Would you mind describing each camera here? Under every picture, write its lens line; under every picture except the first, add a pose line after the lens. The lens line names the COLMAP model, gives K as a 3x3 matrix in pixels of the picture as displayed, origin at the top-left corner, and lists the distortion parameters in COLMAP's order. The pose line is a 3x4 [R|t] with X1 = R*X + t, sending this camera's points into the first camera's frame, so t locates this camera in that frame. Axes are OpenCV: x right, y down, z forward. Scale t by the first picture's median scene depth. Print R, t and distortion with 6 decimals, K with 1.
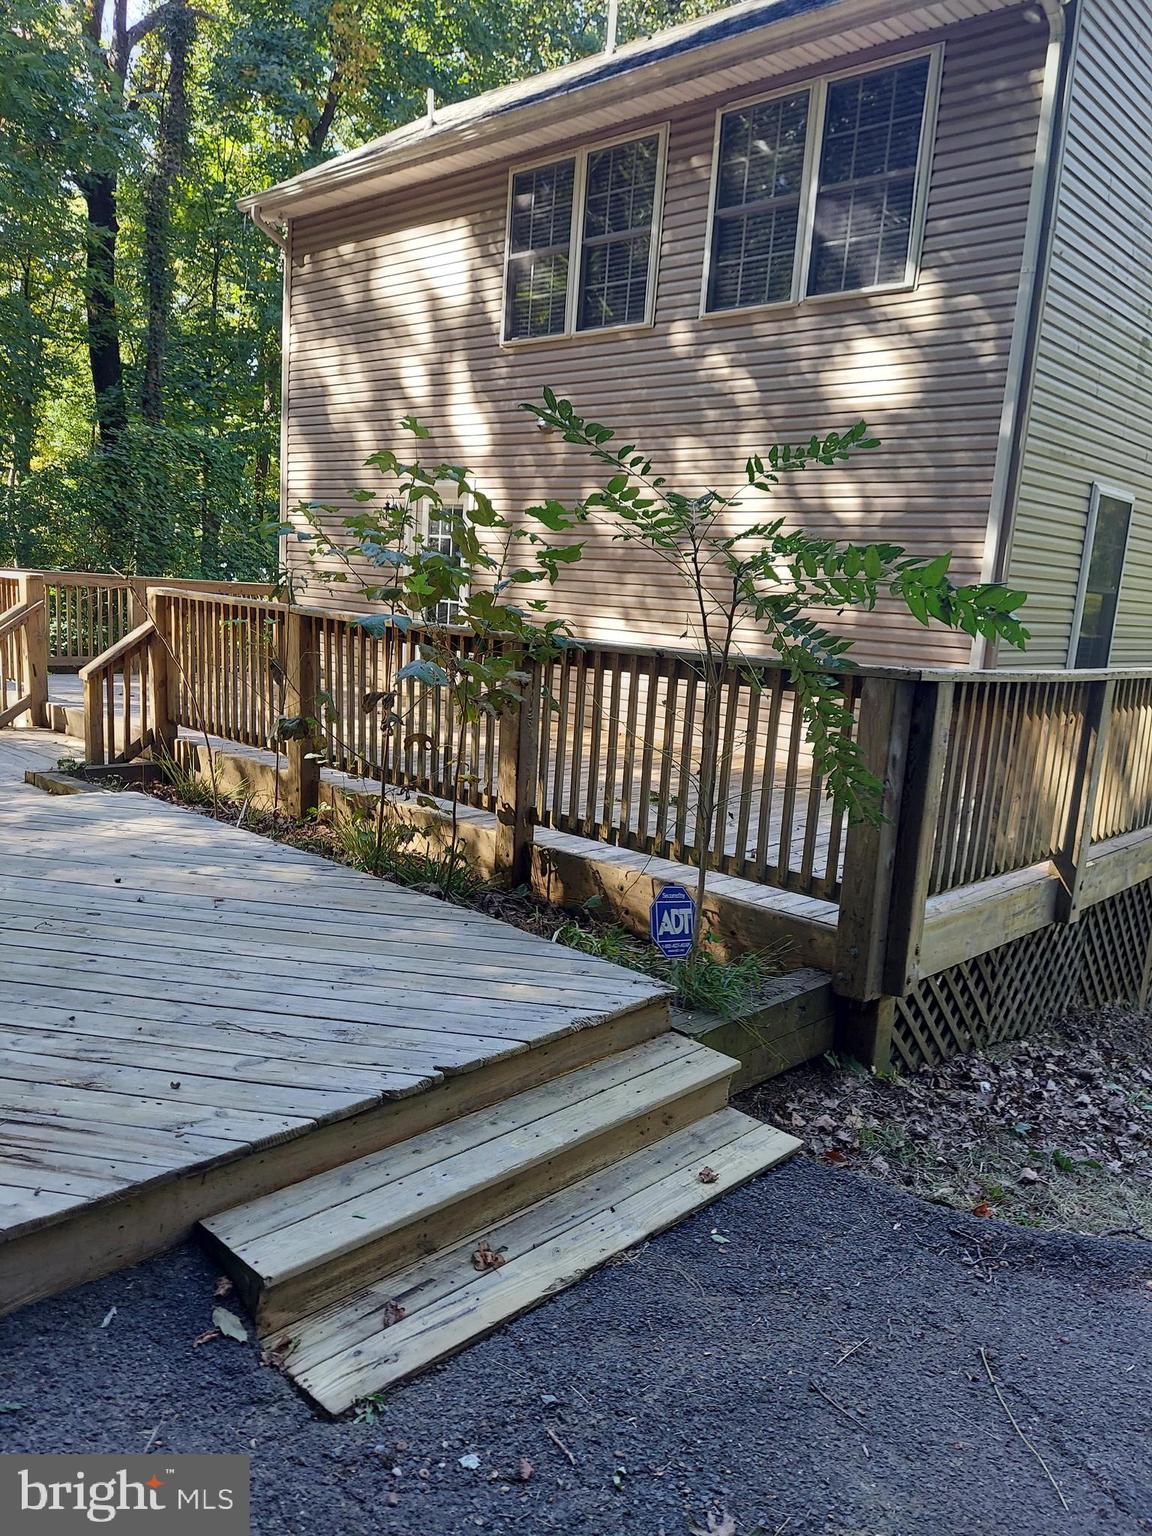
lens RADIAL K [[1105.1, 0, 587.3], [0, 1105.1, 764.6], [0, 0, 1]] dist [0.088470, -0.091534]
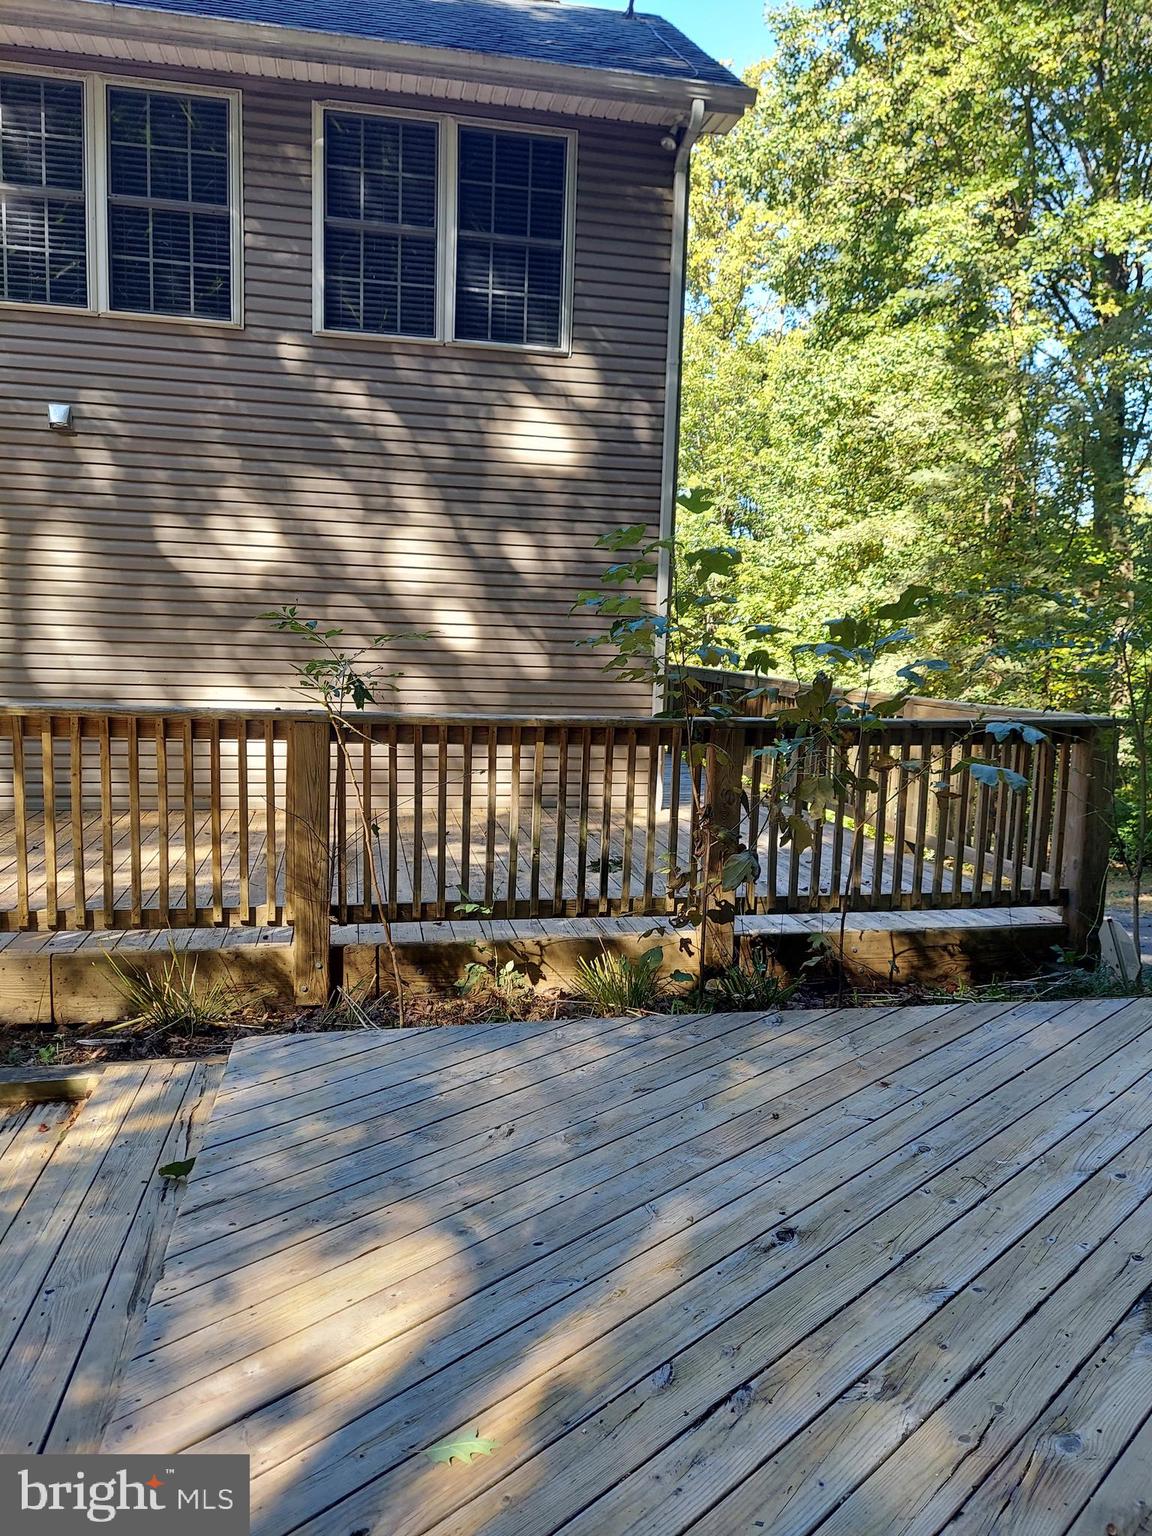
lens RADIAL K [[1105.1, 0, 587.3], [0, 1105.1, 764.6], [0, 0, 1]] dist [0.088470, -0.091534]
pose [[0.583533, -0.145210, 0.799002, -0.546972], [0.139874, 0.987151, 0.077250, -0.104487], [-0.799953, 0.066682, 0.596346, 0.334756]]
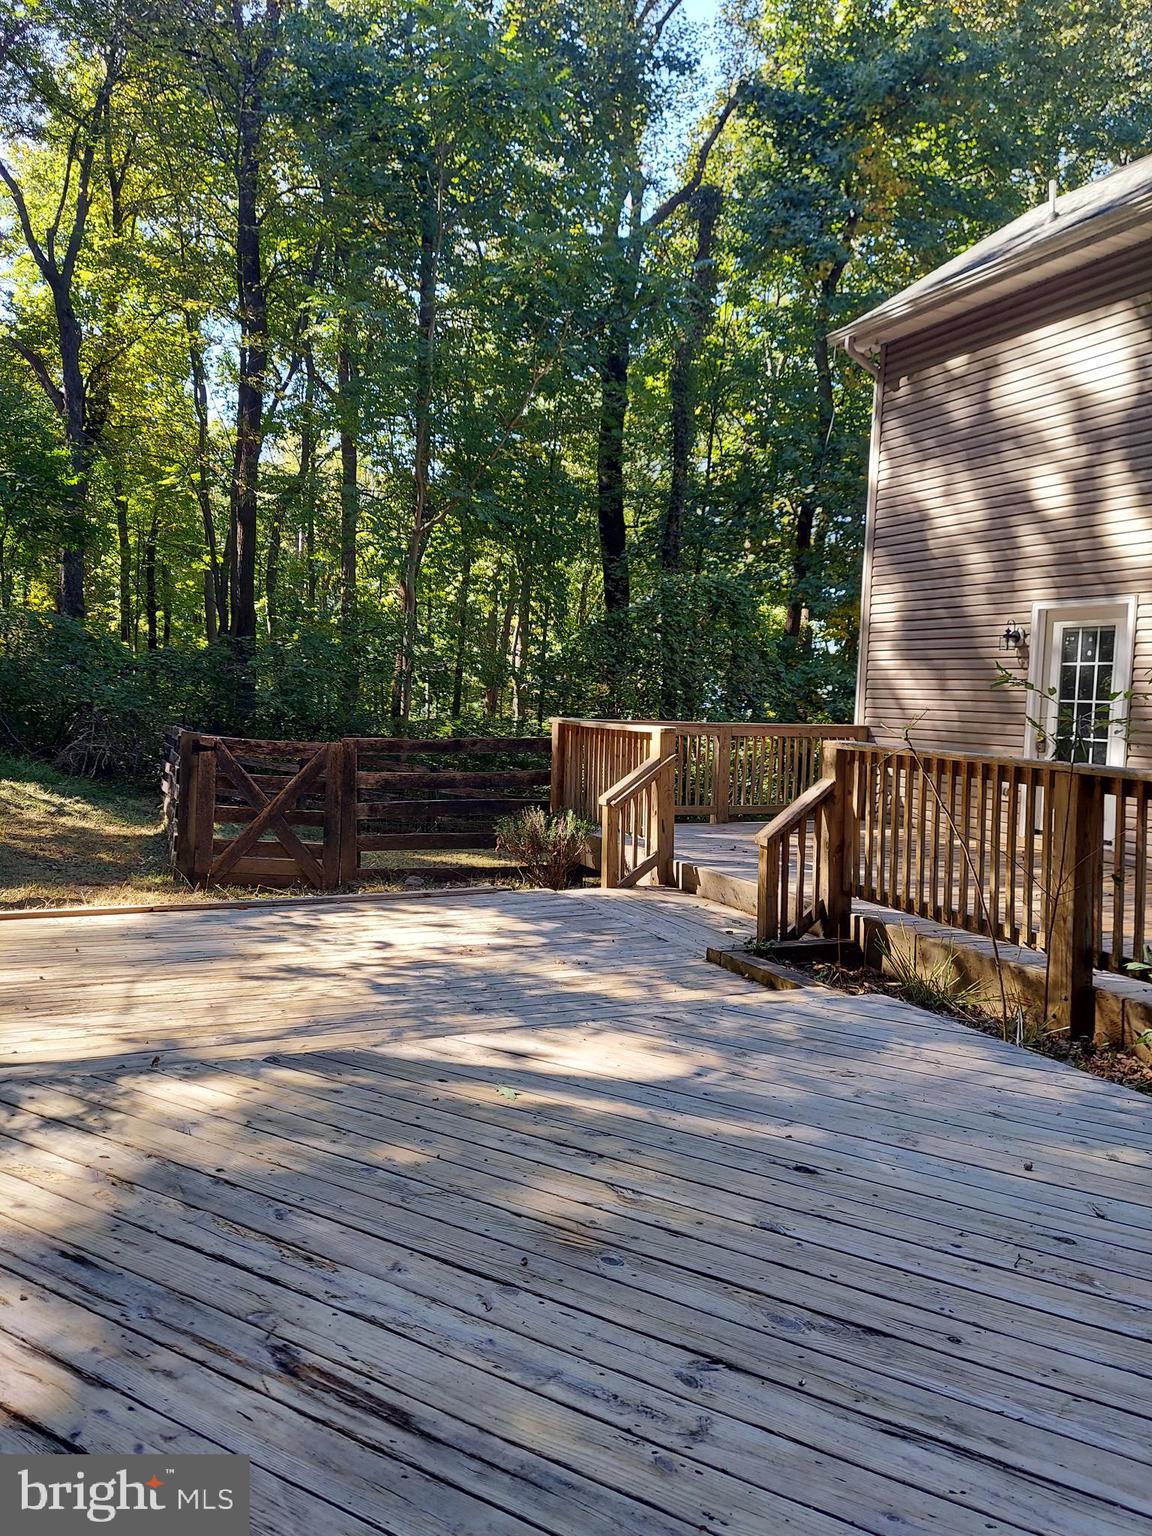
lens RADIAL K [[1114.3, 0, 584.1], [0, 1114.3, 770.7], [0, 0, 1]] dist [0.089897, -0.094612]
pose [[0.926534, -0.009147, -0.376100, -0.207190], [-0.032173, 0.994115, -0.103437, -0.032201], [0.374833, 0.107938, 0.920788, 0.101181]]
